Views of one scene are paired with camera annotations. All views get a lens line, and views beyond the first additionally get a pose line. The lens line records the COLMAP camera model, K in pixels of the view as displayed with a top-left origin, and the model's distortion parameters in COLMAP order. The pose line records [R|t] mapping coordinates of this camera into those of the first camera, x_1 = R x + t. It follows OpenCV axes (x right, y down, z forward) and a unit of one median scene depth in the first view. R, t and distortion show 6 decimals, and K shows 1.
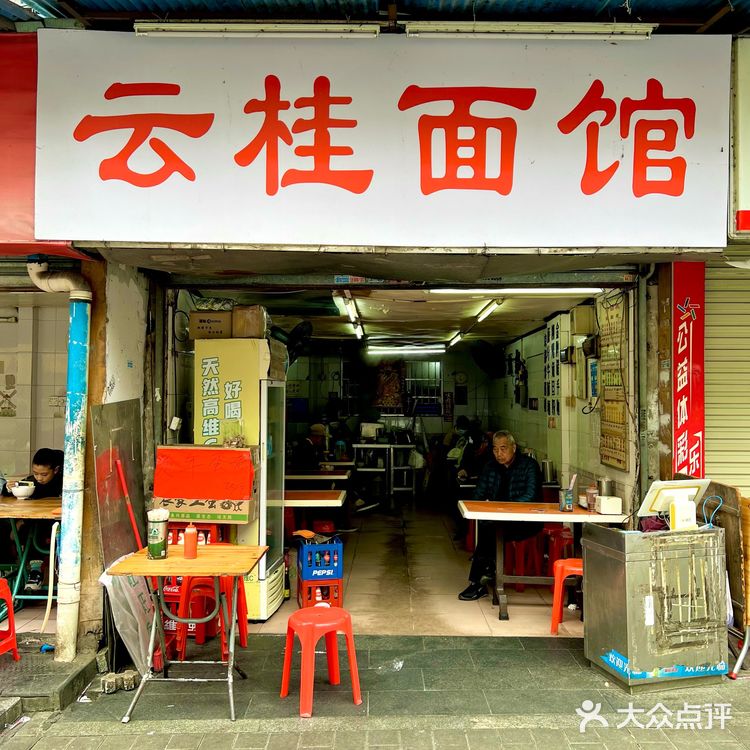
lens RADIAL K [[766.9, 0, 375.0], [0, 766.9, 375.0], [0, 0, 1]] dist [0.011369, 0.008448]
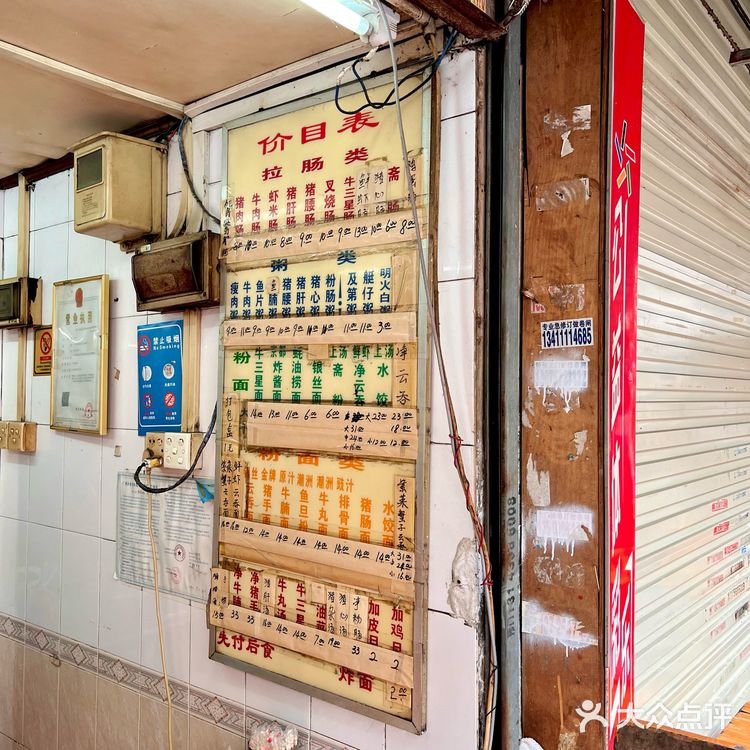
lens RADIAL K [[766.9, 0, 375.0], [0, 766.9, 375.0], [0, 0, 1]] dist [0.011369, 0.008448]
pose [[0.610090, 0.026073, 0.791903, 0.094467], [-0.029451, 0.999514, -0.010220, 0.005839], [-0.791784, -0.017088, 0.610562, 0.787249]]
